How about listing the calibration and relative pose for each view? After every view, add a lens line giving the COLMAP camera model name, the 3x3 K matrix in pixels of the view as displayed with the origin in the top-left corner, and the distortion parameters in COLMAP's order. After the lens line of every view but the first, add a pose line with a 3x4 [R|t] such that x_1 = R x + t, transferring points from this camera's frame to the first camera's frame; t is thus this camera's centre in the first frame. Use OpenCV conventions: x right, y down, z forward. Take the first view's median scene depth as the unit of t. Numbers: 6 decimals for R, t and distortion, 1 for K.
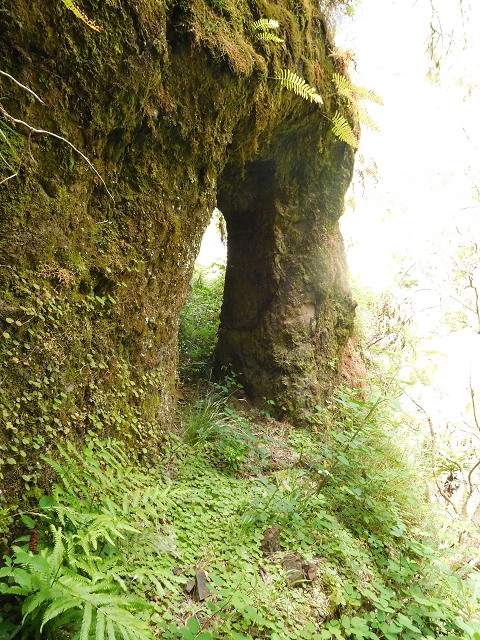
lens RADIAL K [[494.5, 0, 240.0], [0, 494.5, 320.0], [0, 0, 1]] dist [0.002416, 0.037667]
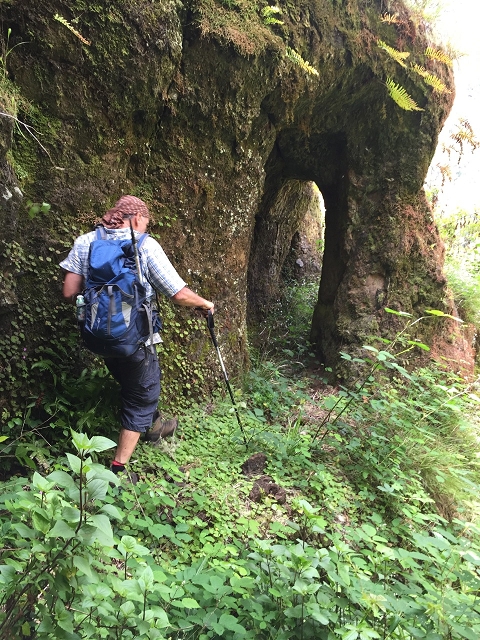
lens RADIAL K [[569.0, 0, 240.0], [0, 569.0, 320.0], [0, 0, 1]] dist [0.084208, -0.008771]
pose [[0.908037, 0.069139, -0.413145, 0.543893], [-0.079826, 0.996771, -0.008639, 0.129987], [0.411214, 0.040824, 0.910624, -0.214277]]
